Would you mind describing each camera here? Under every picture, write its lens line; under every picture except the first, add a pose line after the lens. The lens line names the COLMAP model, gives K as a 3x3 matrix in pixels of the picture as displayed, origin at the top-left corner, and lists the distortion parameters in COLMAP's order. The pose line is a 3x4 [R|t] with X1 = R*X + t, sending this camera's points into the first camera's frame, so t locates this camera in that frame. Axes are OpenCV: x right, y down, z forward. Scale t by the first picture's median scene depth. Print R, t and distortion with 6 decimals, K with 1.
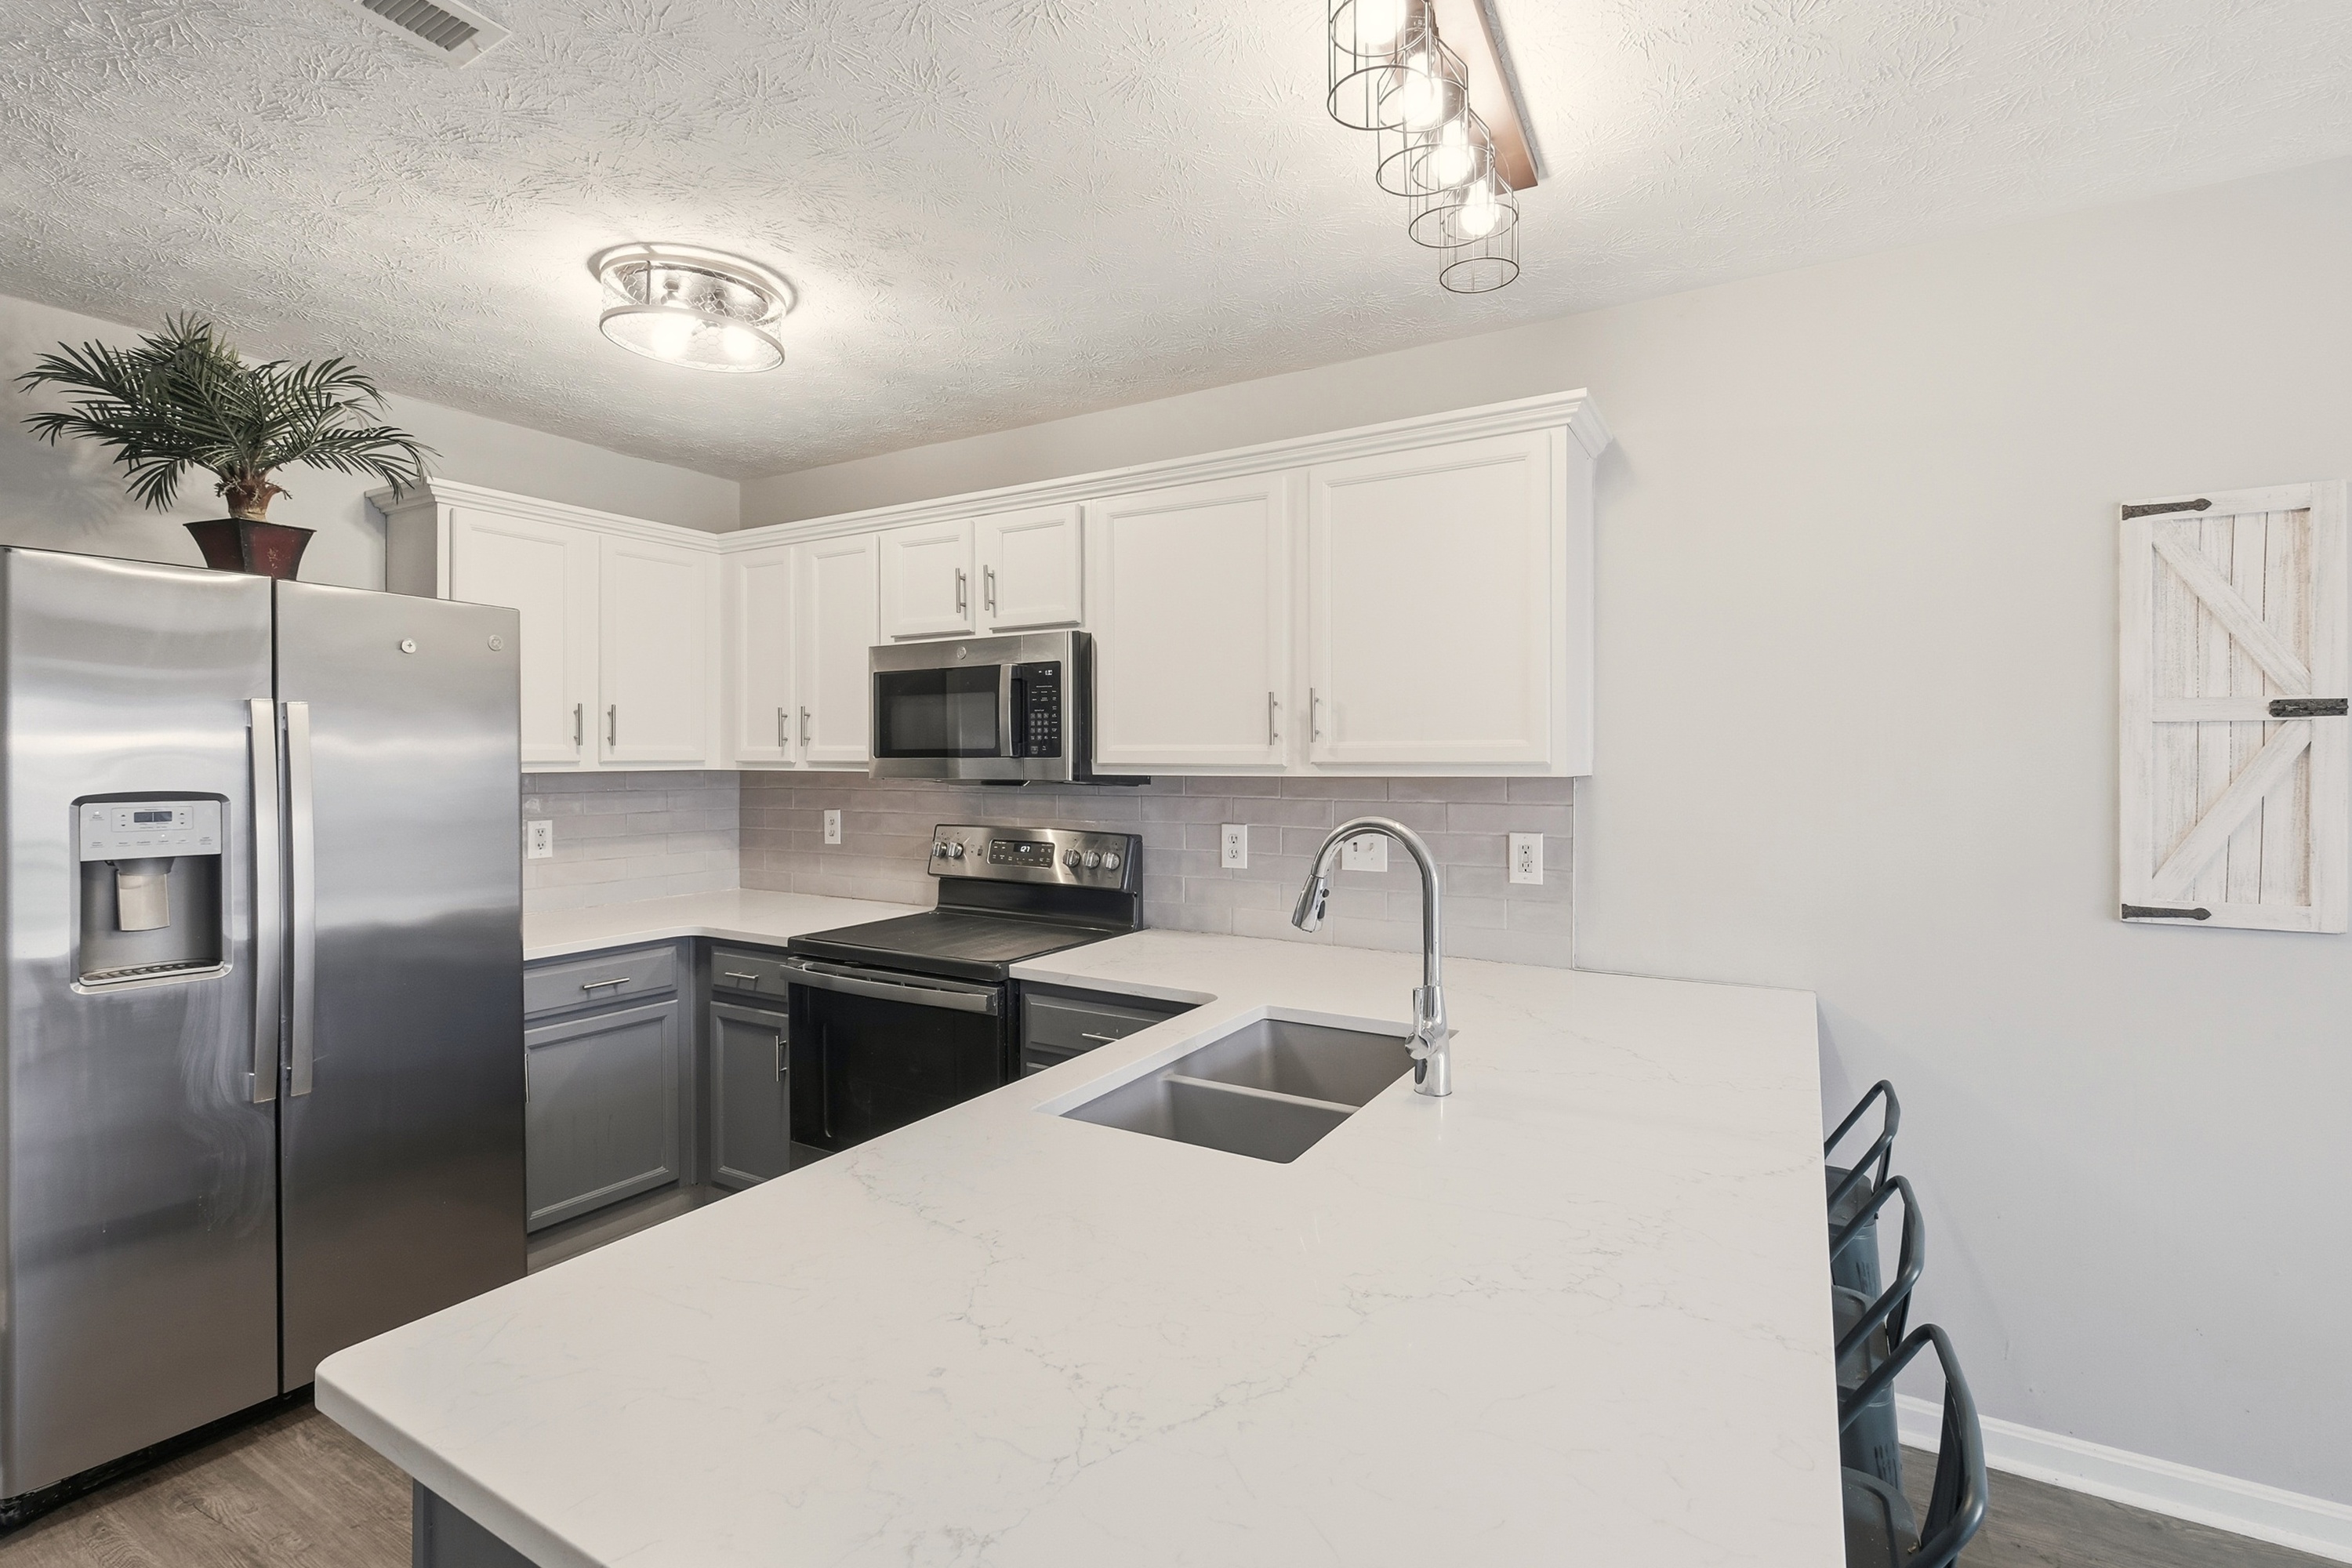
lens RADIAL K [[1039.9, 0, 1181.0], [0, 1039.9, 771.9], [0, 0, 1]] dist [-0.002919, -0.001528]
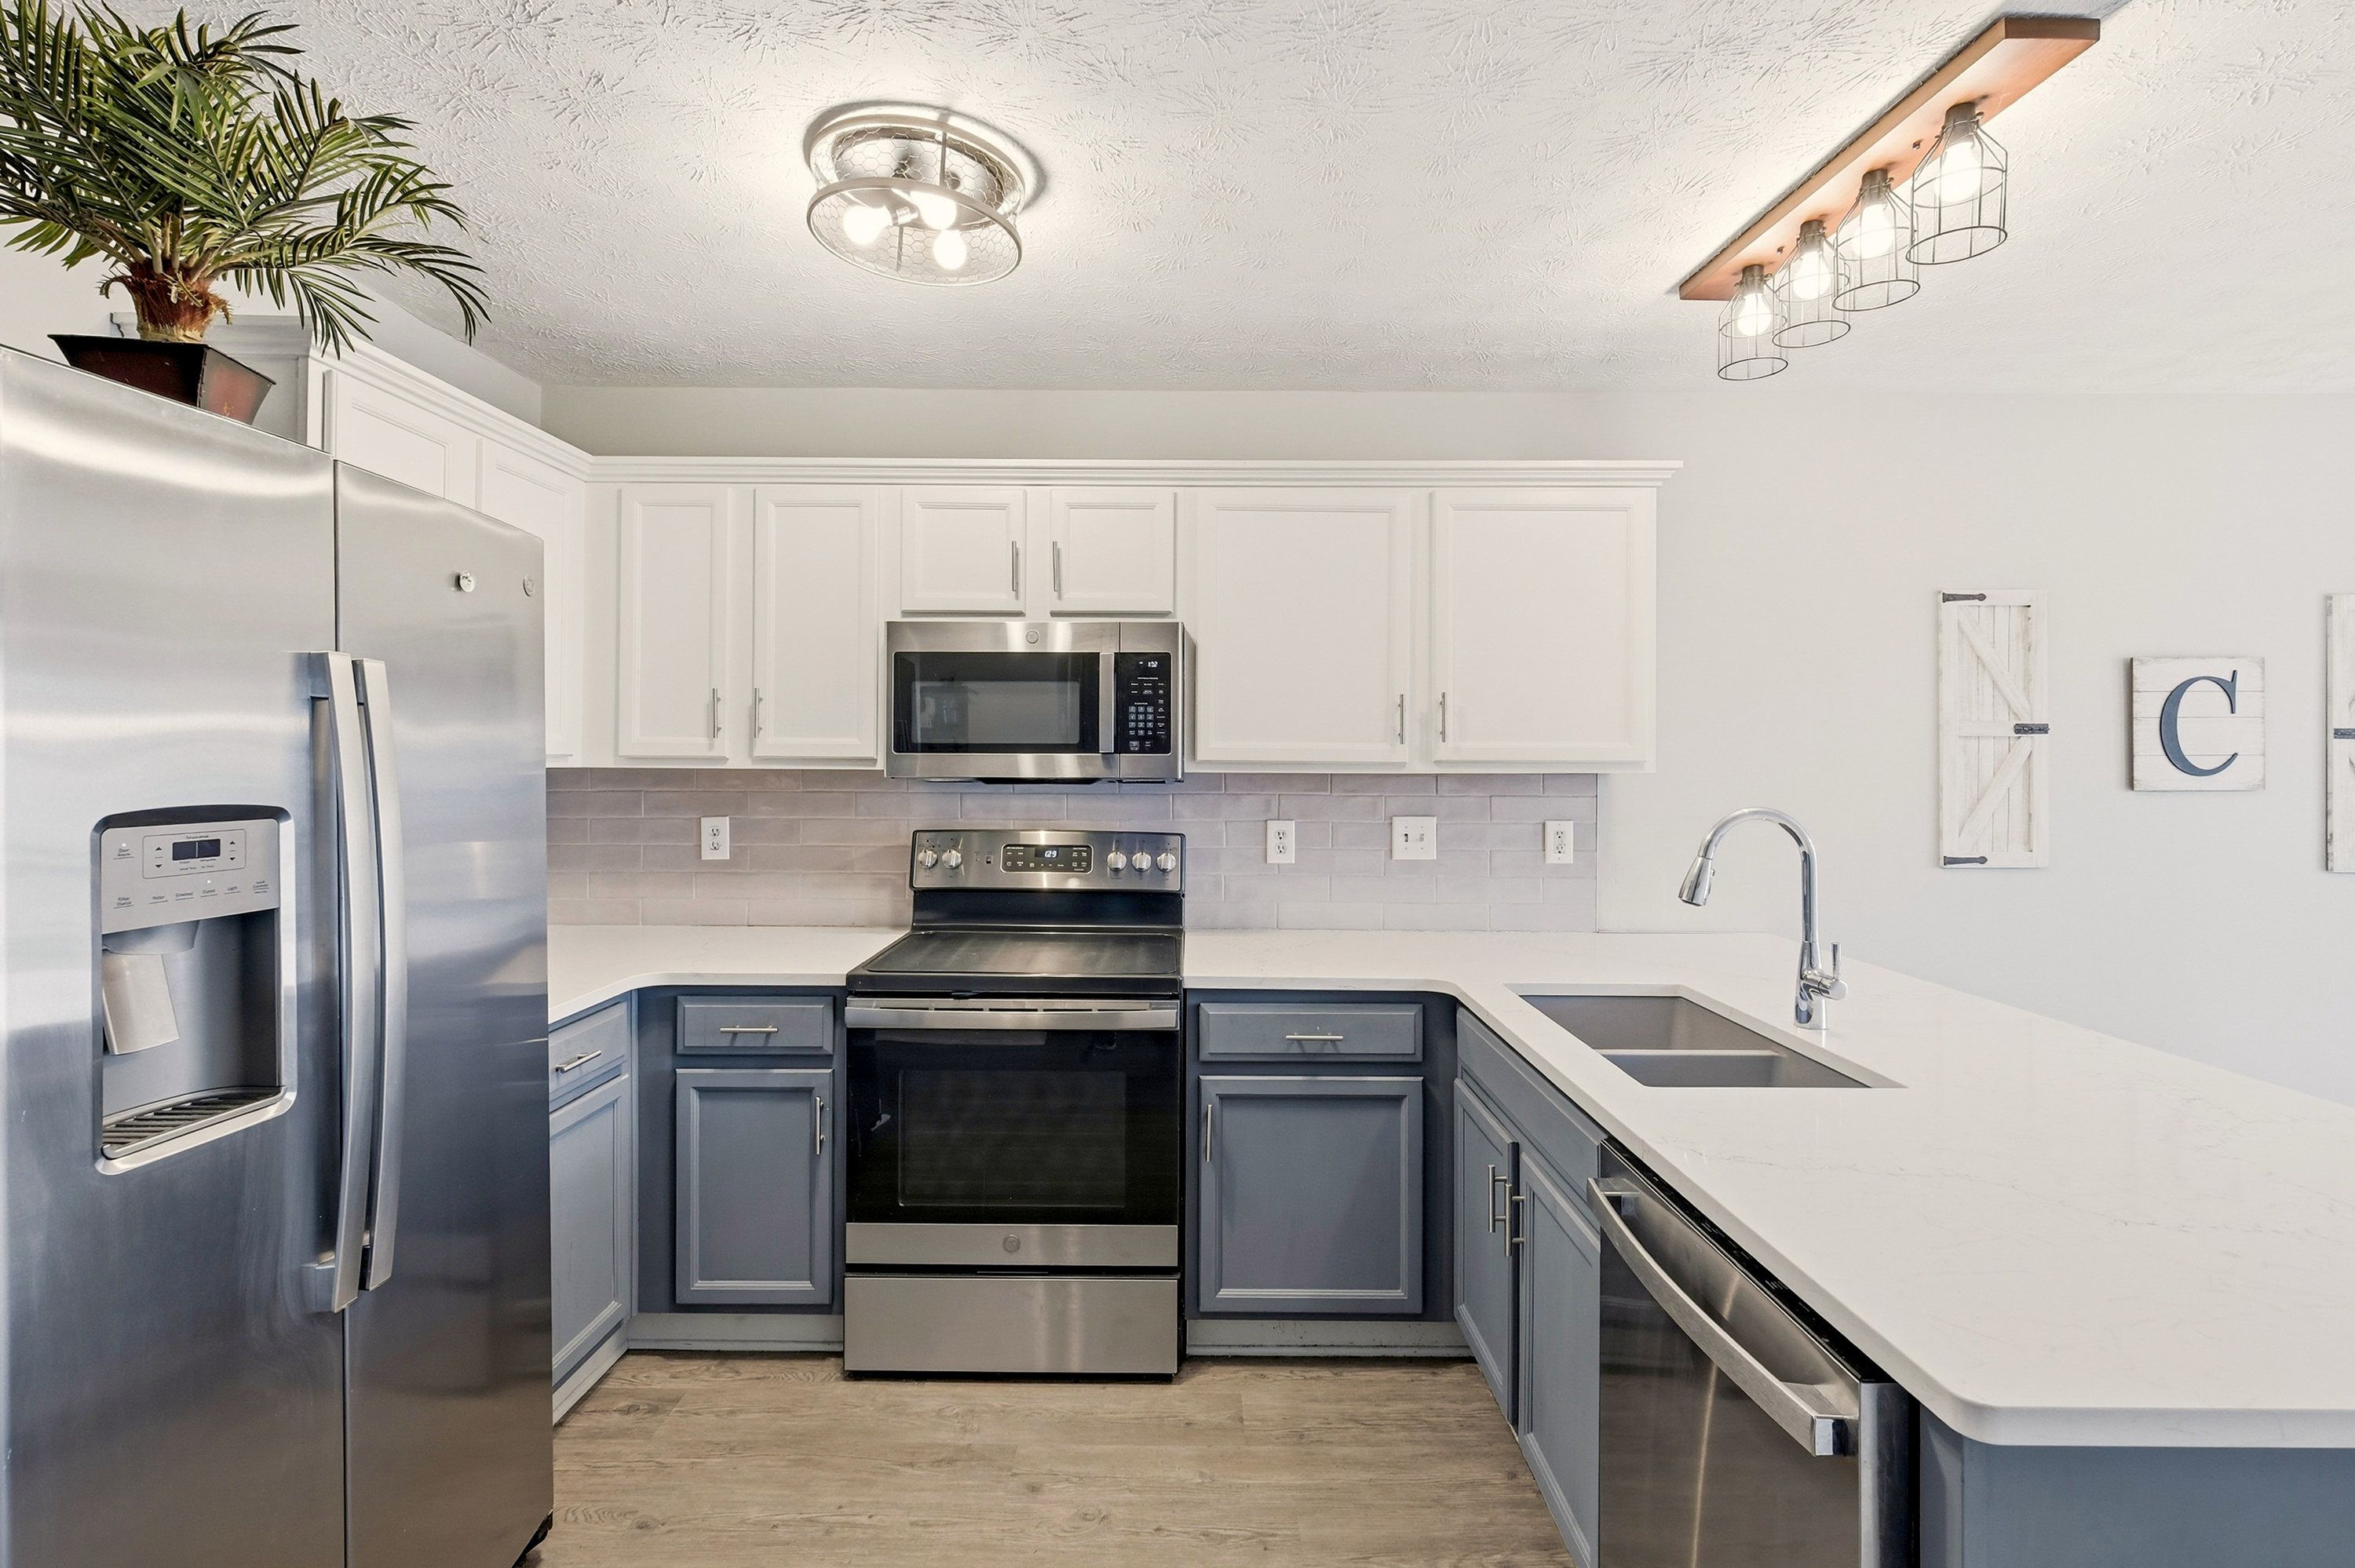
lens RADIAL K [[1041.0, 0, 1200.2], [0, 1041.0, 762.3], [0, 0, 1]] dist [-0.002919, -0.001528]
pose [[0.867901, 0.002502, 0.496731, -0.633349], [0.000600, 0.999981, -0.006084, -0.000694], [-0.496737, 0.005578, 0.867883, 0.179882]]
